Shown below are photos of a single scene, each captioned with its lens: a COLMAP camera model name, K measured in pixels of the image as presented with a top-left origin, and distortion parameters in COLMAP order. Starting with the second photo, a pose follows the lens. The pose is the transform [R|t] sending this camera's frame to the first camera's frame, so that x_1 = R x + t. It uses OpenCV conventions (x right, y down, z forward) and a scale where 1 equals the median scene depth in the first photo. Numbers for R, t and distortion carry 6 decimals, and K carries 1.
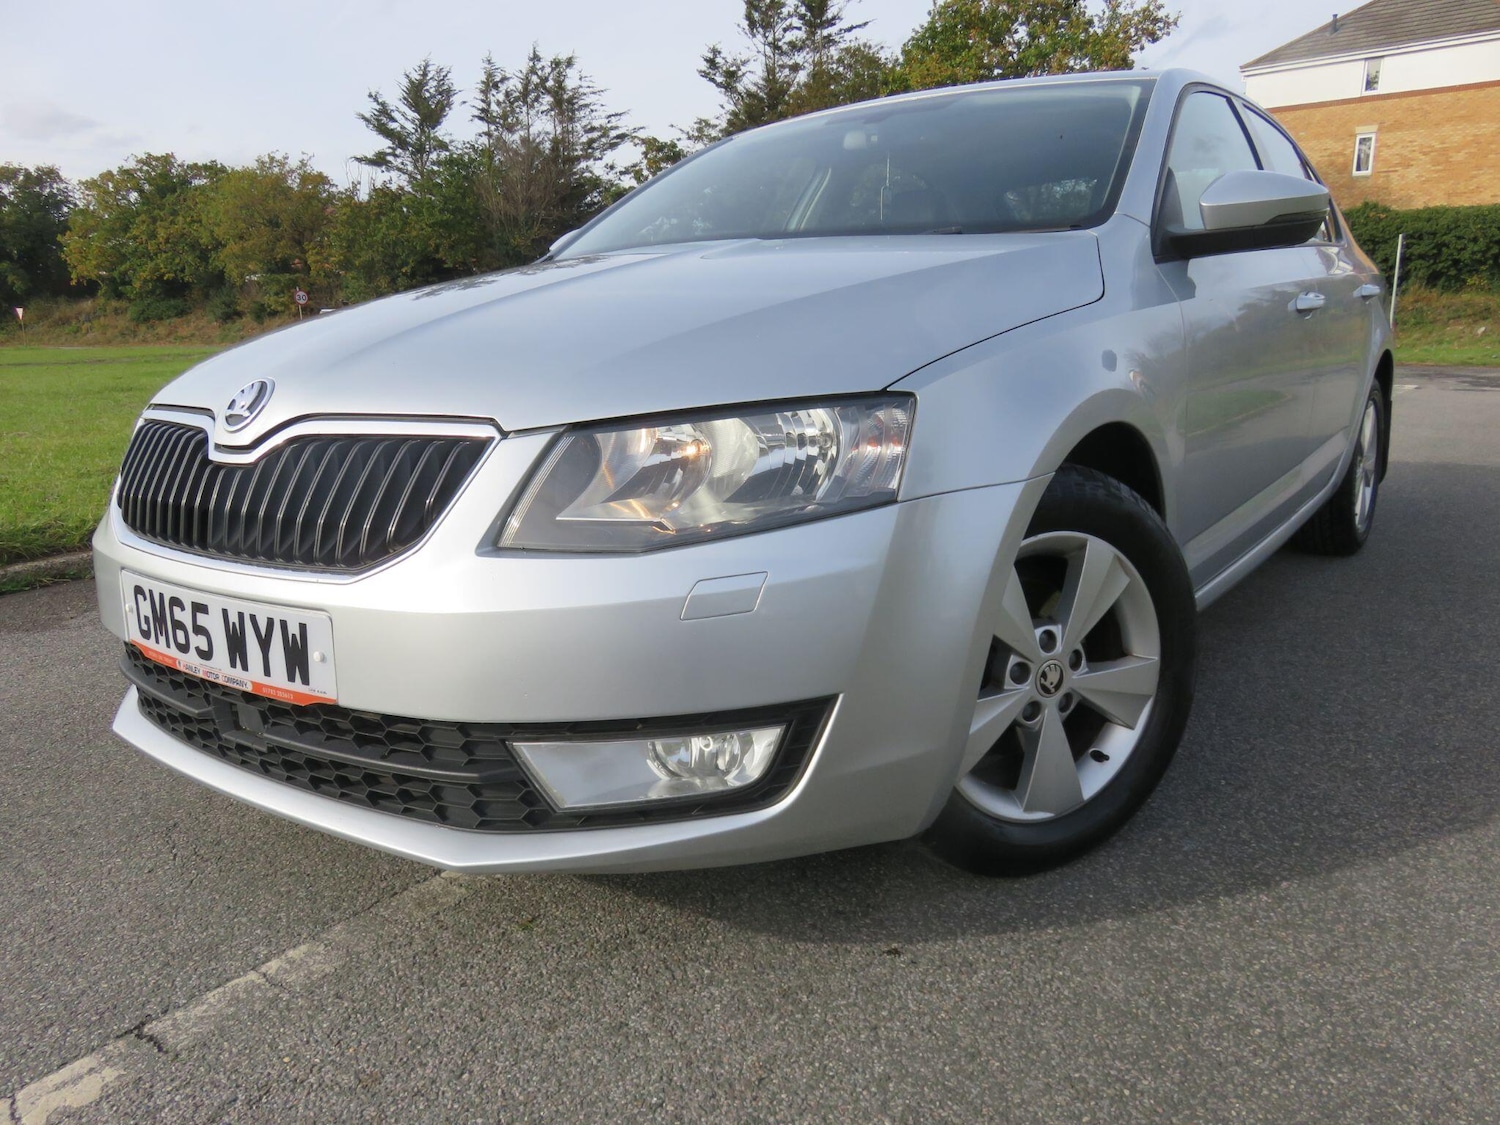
lens RADIAL K [[1148.4, 0, 750.8], [0, 1148.4, 568.0], [0, 0, 1]] dist [-0.000552, -0.007664]
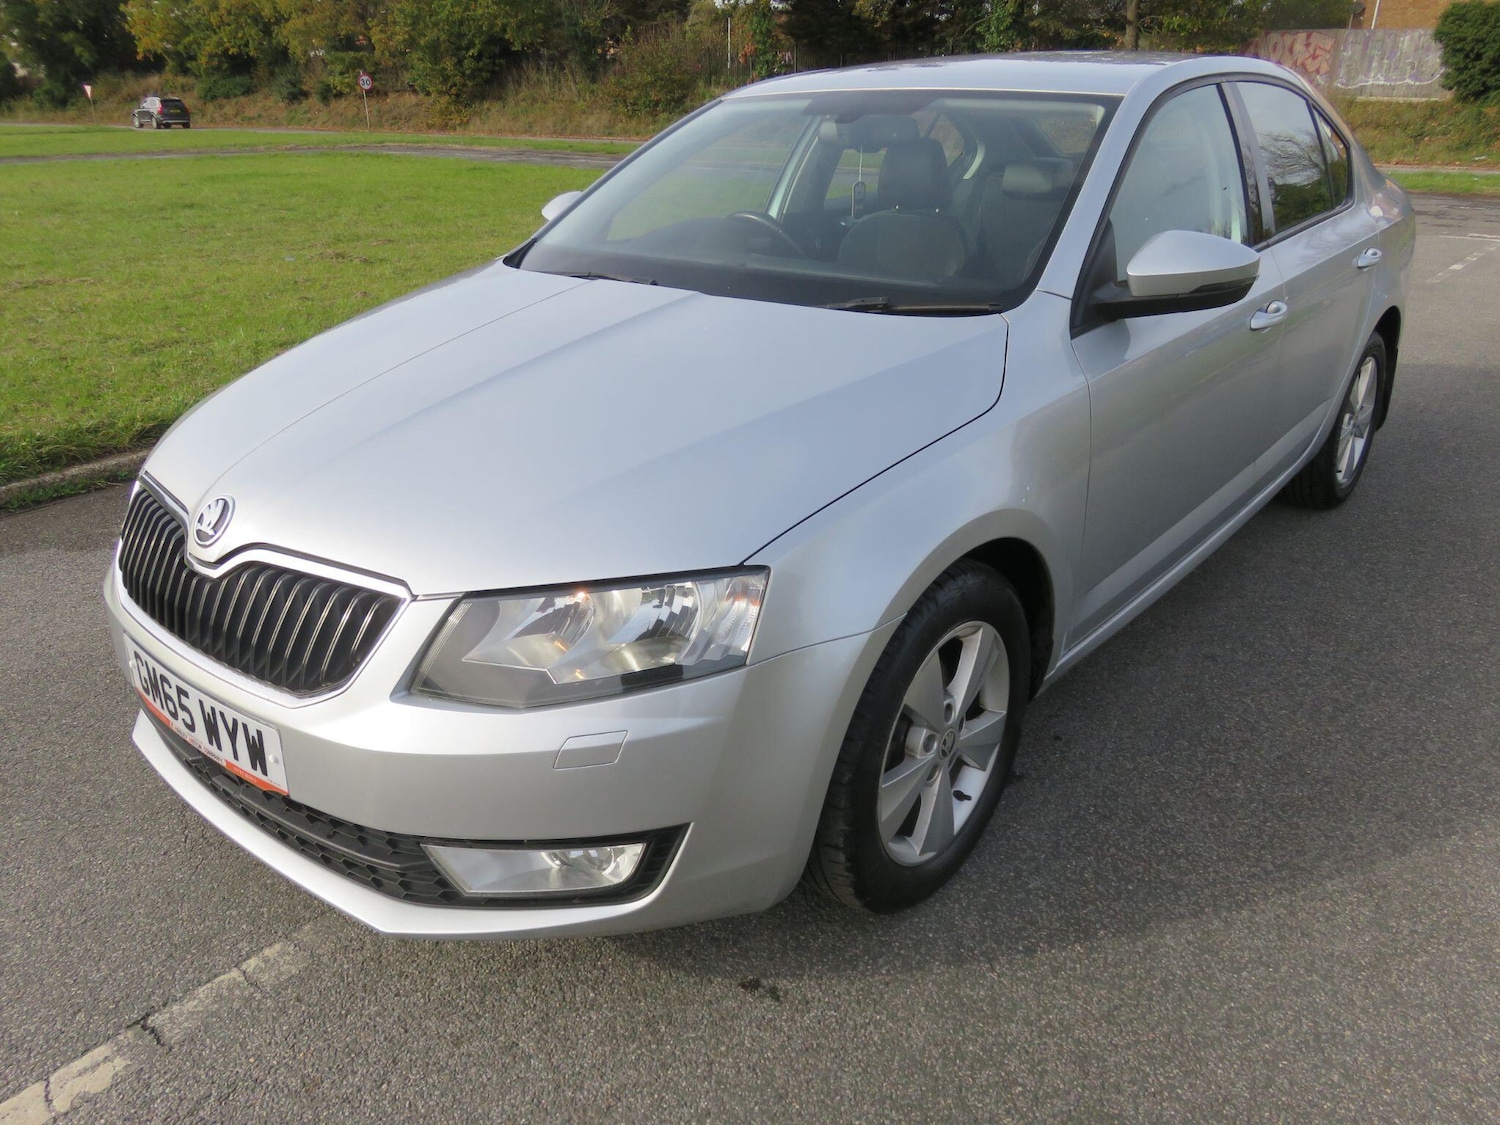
lens RADIAL K [[1156.6, 0, 750.0], [0, 1156.6, 562.5], [0, 0, 1]] dist [-0.005522, -0.000647]
pose [[0.997153, 0.041968, -0.062652, 0.173725], [-0.030291, 0.983766, 0.176881, -0.301884], [0.069058, -0.174479, 0.982236, -0.114519]]
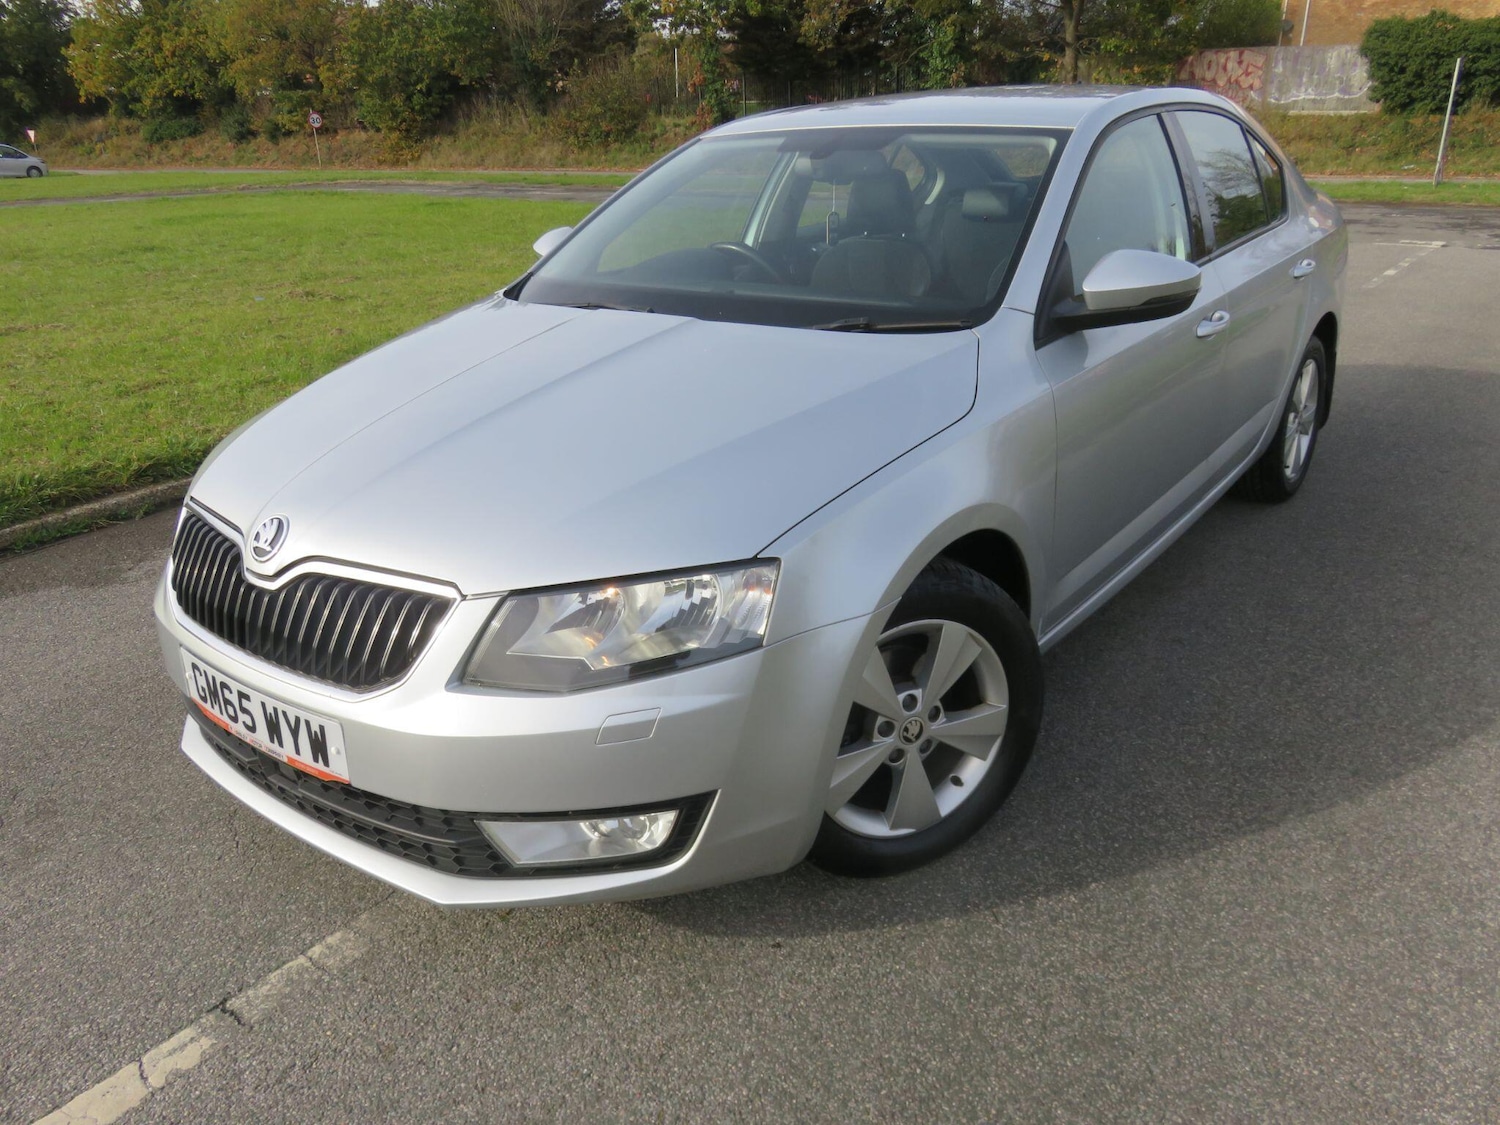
lens RADIAL K [[1158.3, 0, 754.1], [0, 1158.3, 565.0], [0, 0, 1]] dist [-0.004832, 0.001512]
pose [[0.999597, 0.002102, -0.028325, 0.126971], [0.002410, 0.987387, 0.158310, -0.294957], [0.028301, -0.158314, 0.986983, -0.240086]]
